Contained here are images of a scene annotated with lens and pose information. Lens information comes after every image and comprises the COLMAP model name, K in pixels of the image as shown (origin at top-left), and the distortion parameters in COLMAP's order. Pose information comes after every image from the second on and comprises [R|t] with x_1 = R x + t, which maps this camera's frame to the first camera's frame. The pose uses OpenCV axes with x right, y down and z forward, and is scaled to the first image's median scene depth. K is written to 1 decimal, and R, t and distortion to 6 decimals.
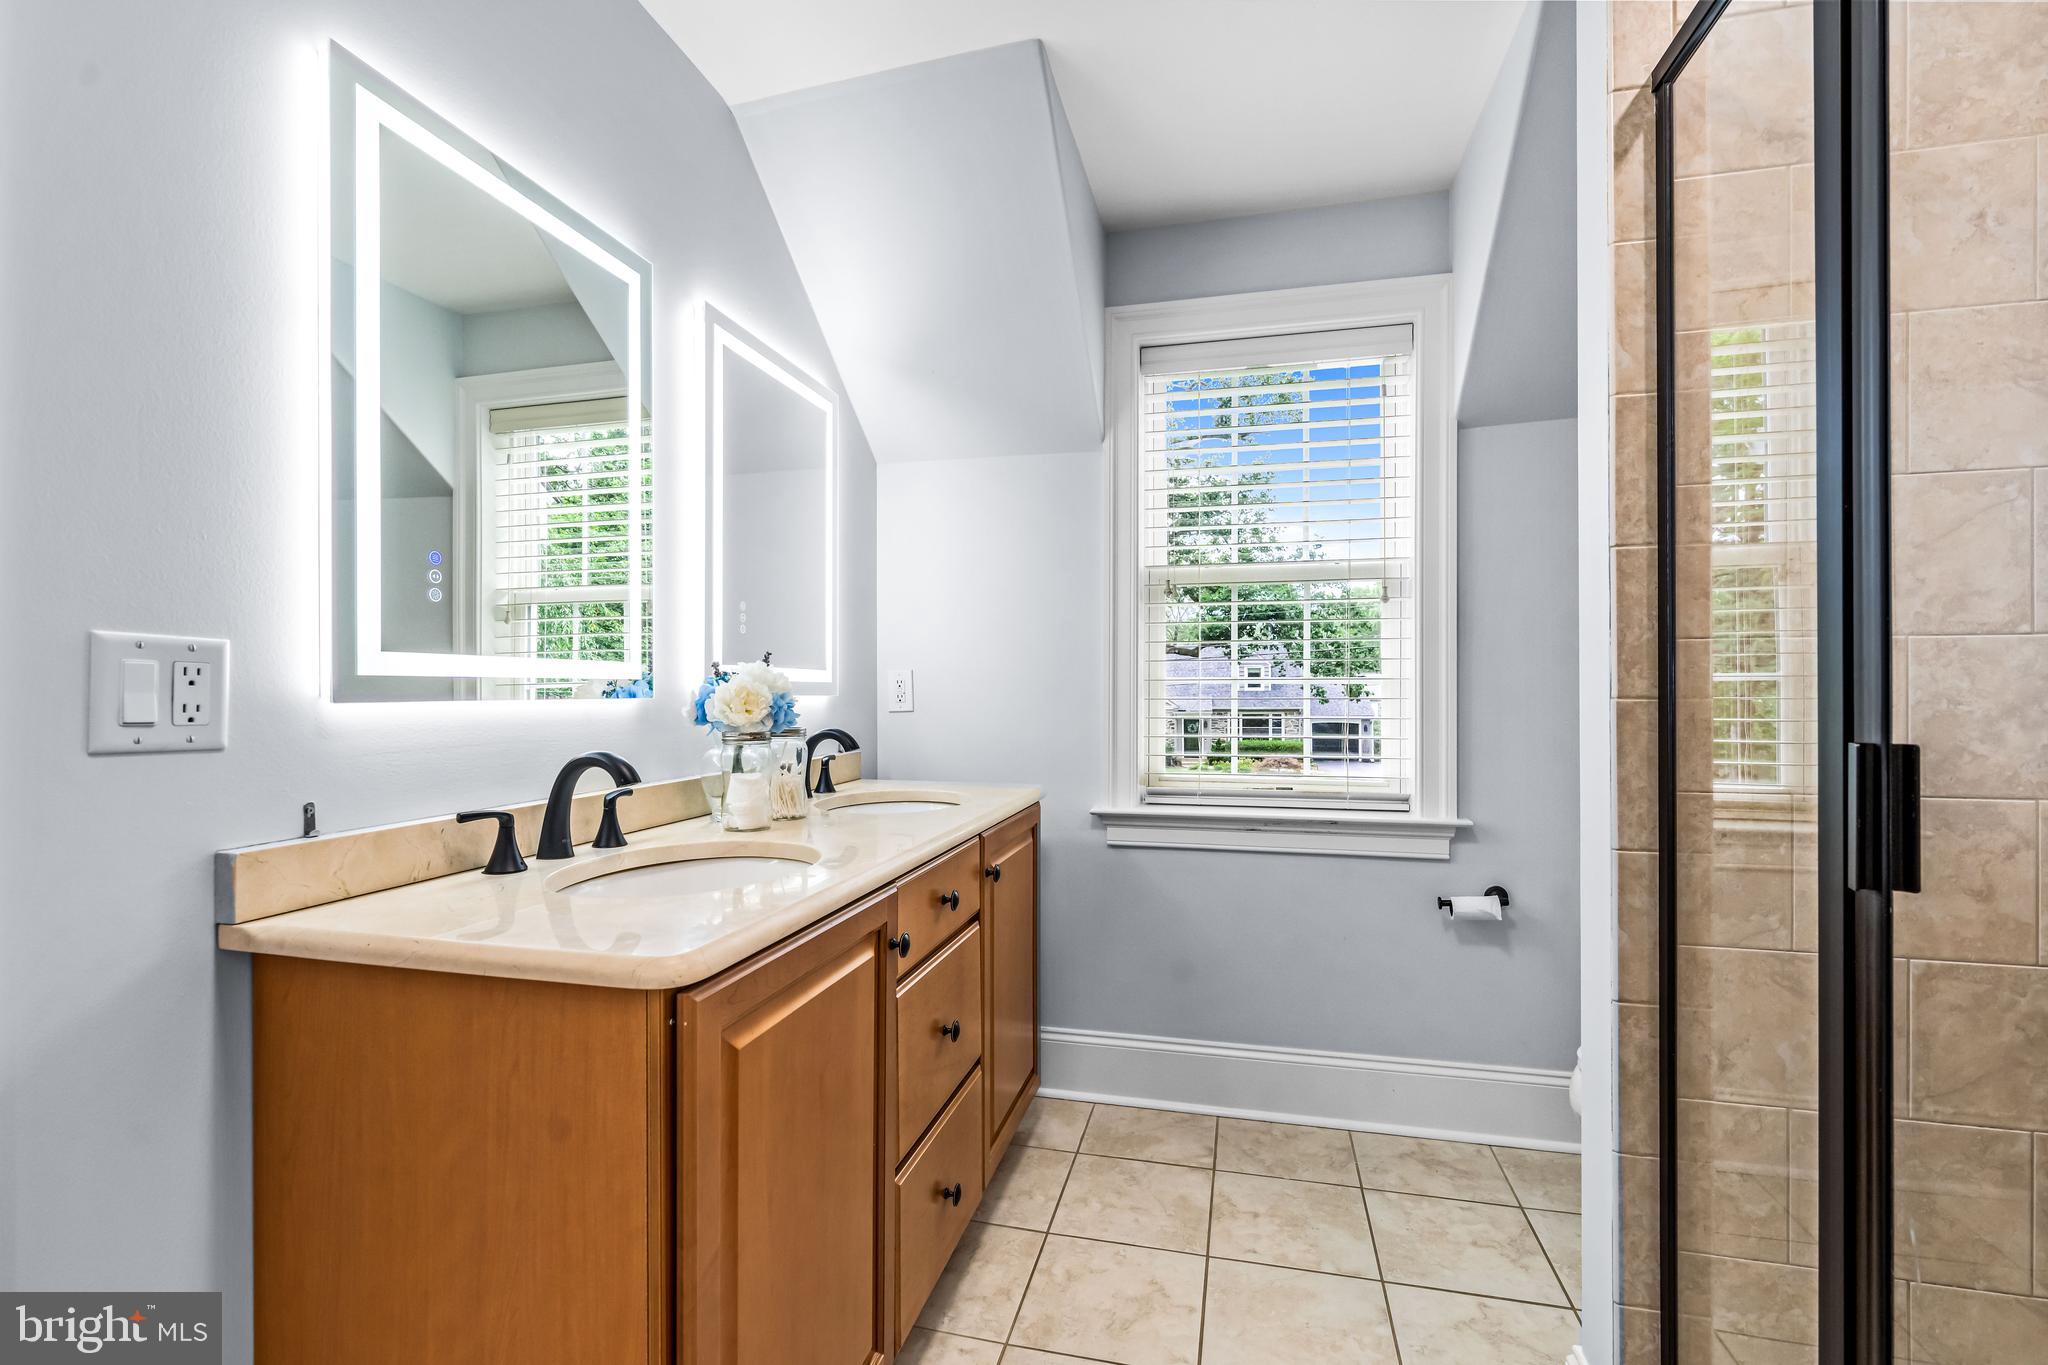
lens RADIAL K [[930.6, 0, 1066.5], [0, 930.6, 698.4], [0, 0, 1]] dist [0.013203, -0.014417]
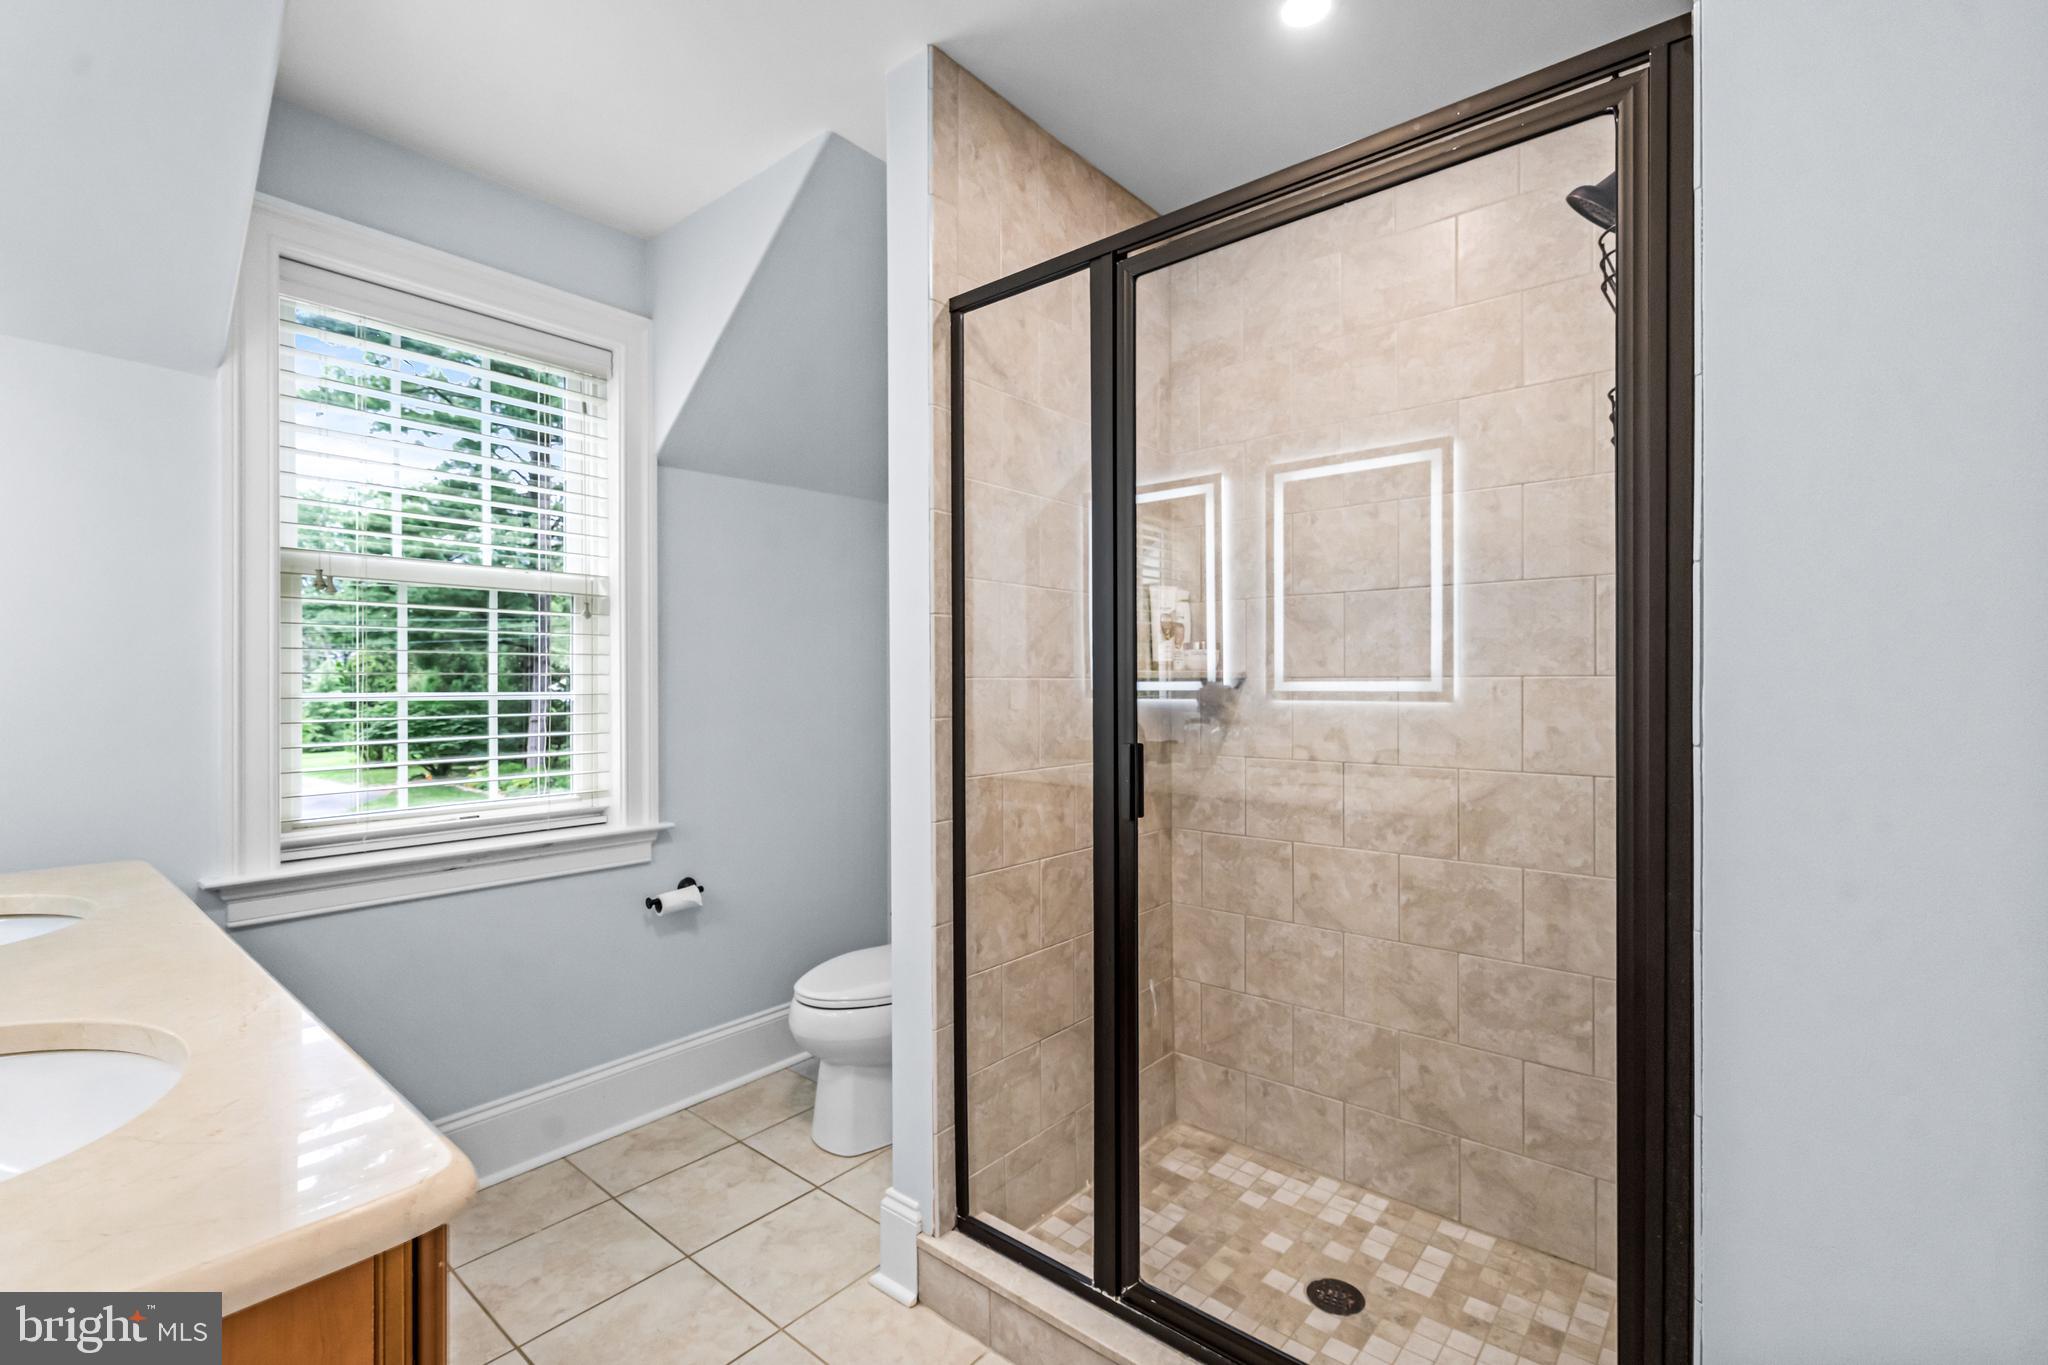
lens RADIAL K [[935.6, 0, 1024.0], [0, 935.6, 682.5], [0, 0, 1]] dist [-0.015729, -0.000147]
pose [[0.393445, 0.000244, 0.919348, -0.414816], [0.004136, 0.999989, -0.002036, -0.030985], [-0.919339, 0.004604, 0.393440, 0.179484]]
